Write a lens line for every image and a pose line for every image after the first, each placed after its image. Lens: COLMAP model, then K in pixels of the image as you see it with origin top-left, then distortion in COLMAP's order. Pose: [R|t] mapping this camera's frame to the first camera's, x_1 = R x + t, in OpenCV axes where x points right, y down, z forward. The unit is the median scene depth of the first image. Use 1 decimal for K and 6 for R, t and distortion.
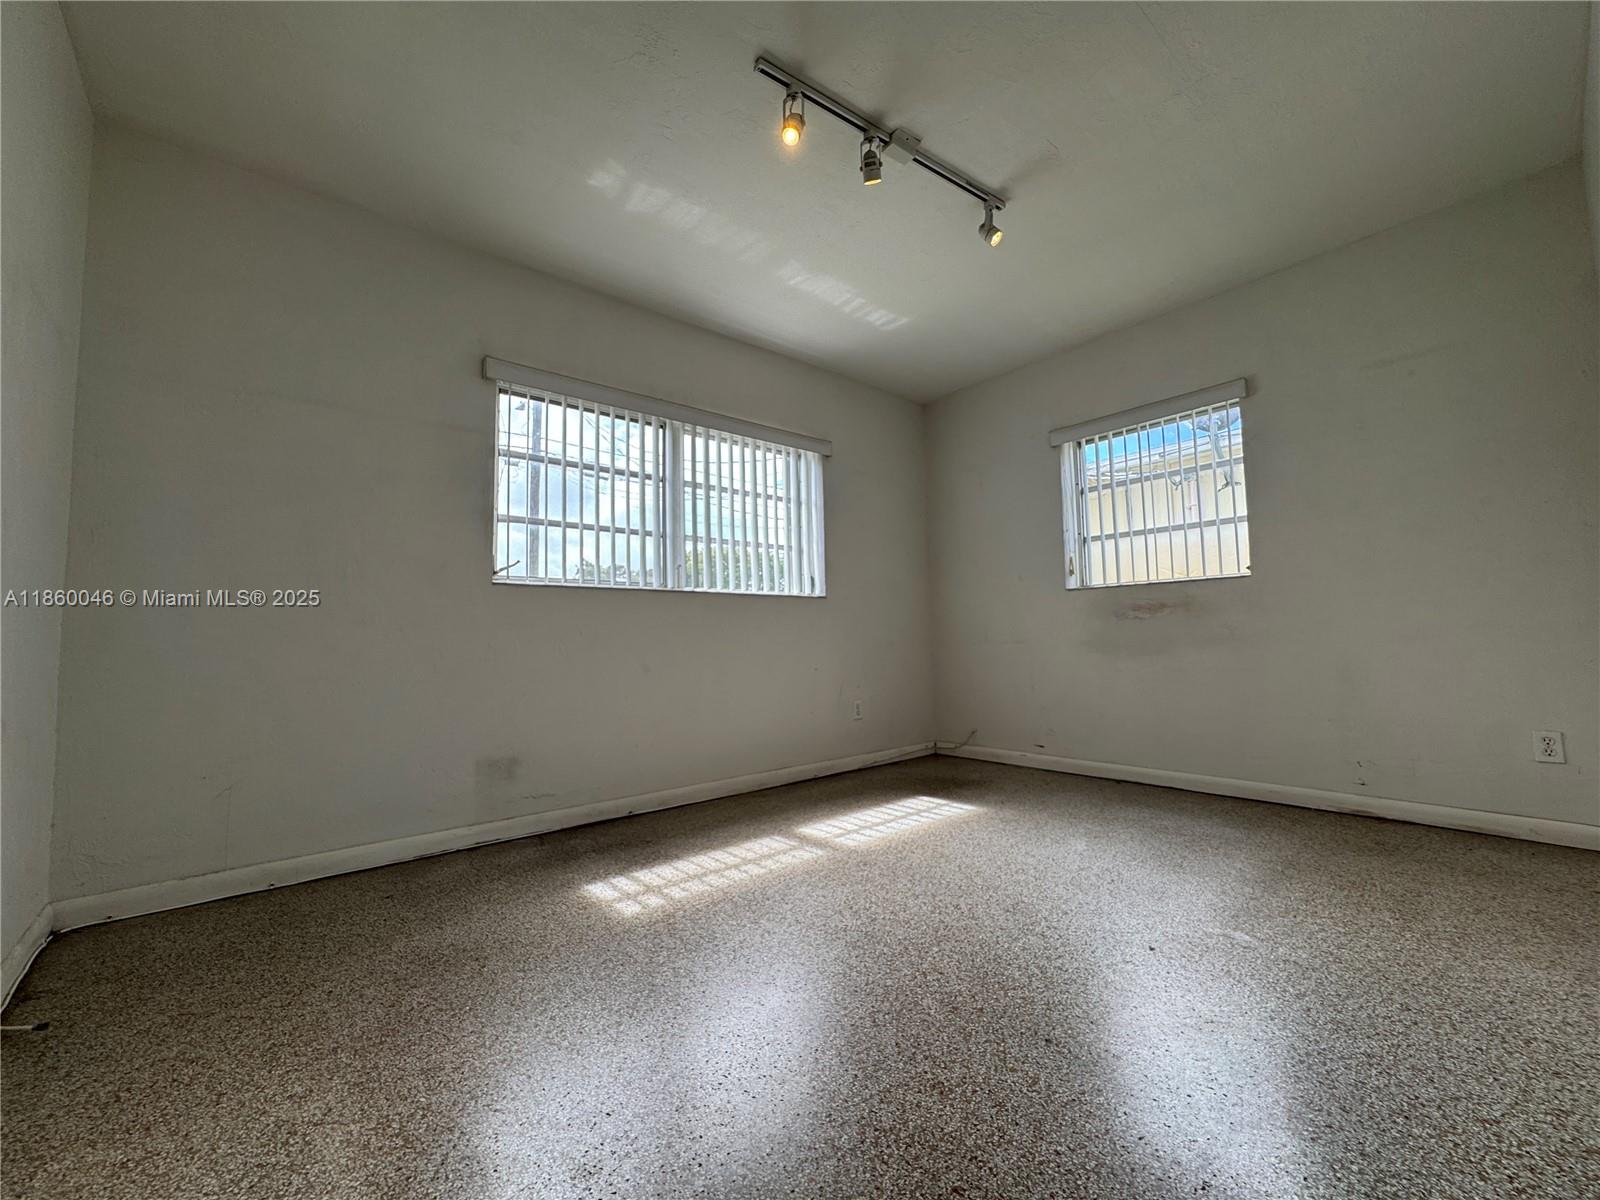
lens RADIAL K [[635.9, 0, 798.7], [0, 635.9, 581.9], [0, 0, 1]] dist [-0.004155, 0.000462]
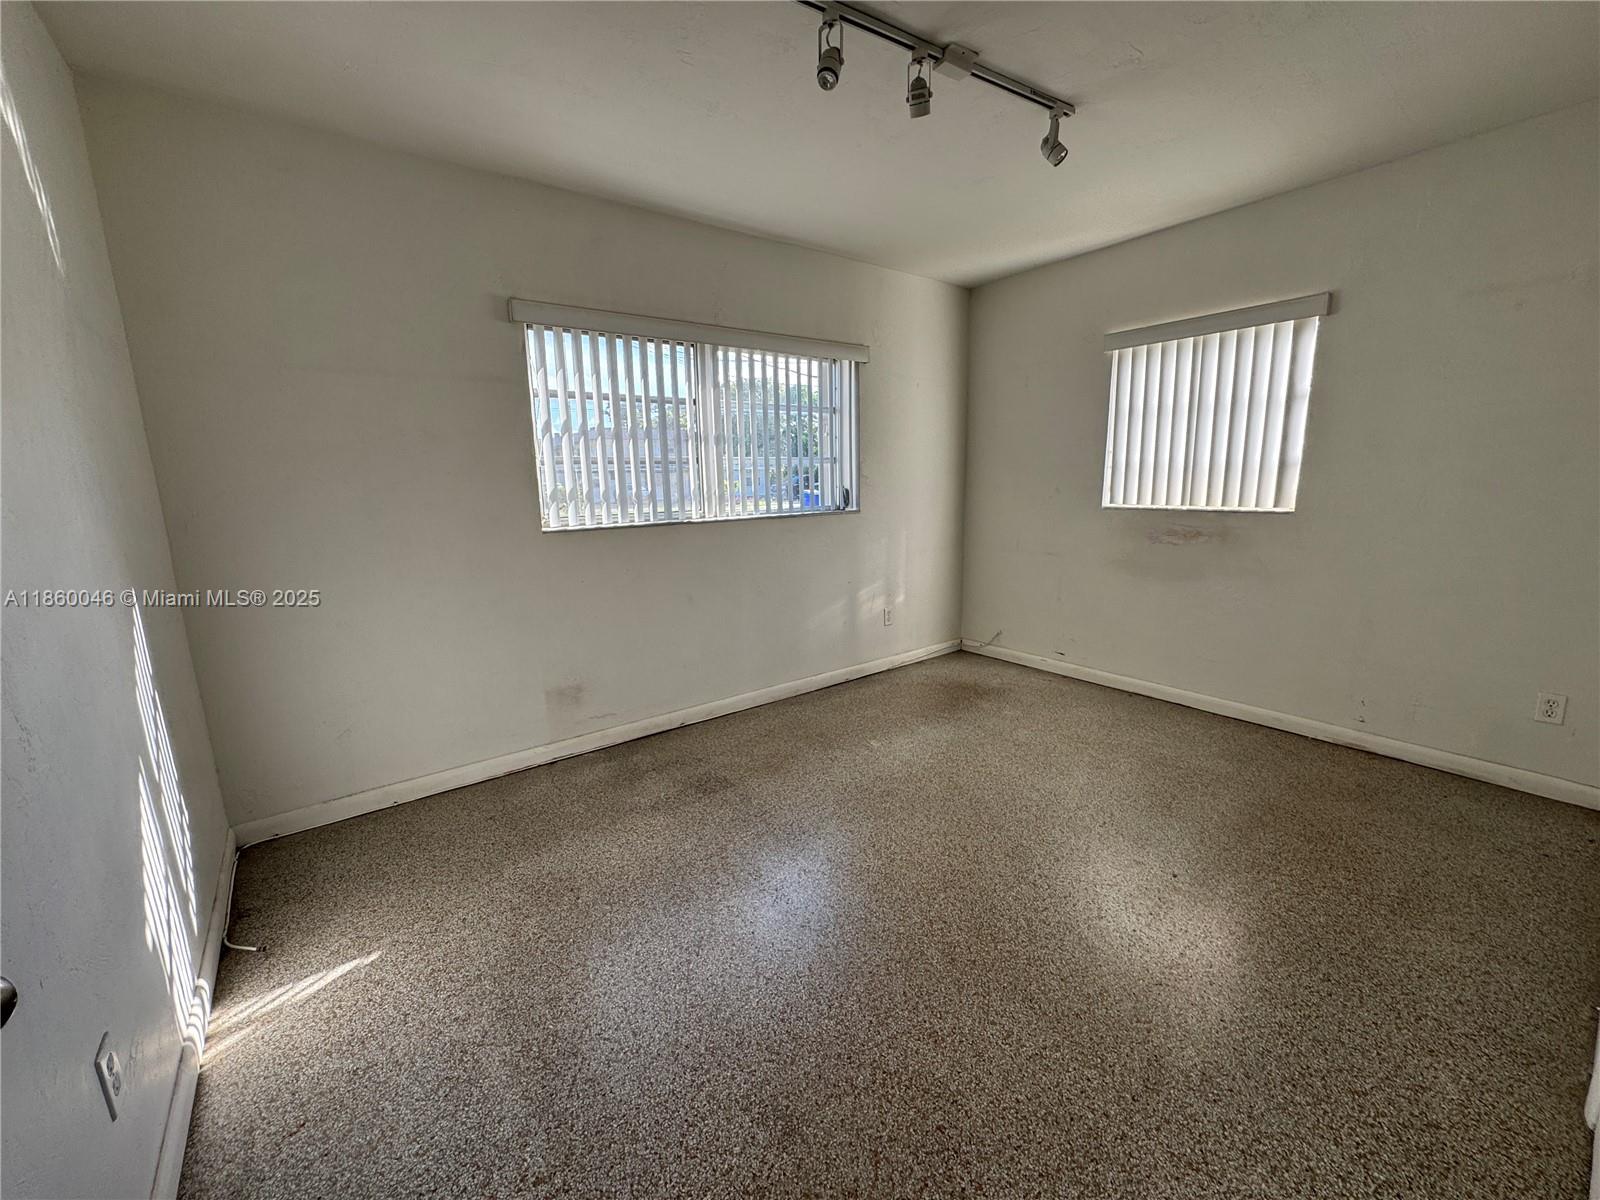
lens RADIAL K [[635.9, 0, 799.5], [0, 635.9, 581.5], [0, 0, 1]] dist [-0.004155, 0.000462]
pose [[0.998552, 0.009073, -0.053025, 0.002636], [0.004770, 0.966858, 0.255269, -0.306669], [0.053583, -0.255152, 0.965415, -0.029478]]
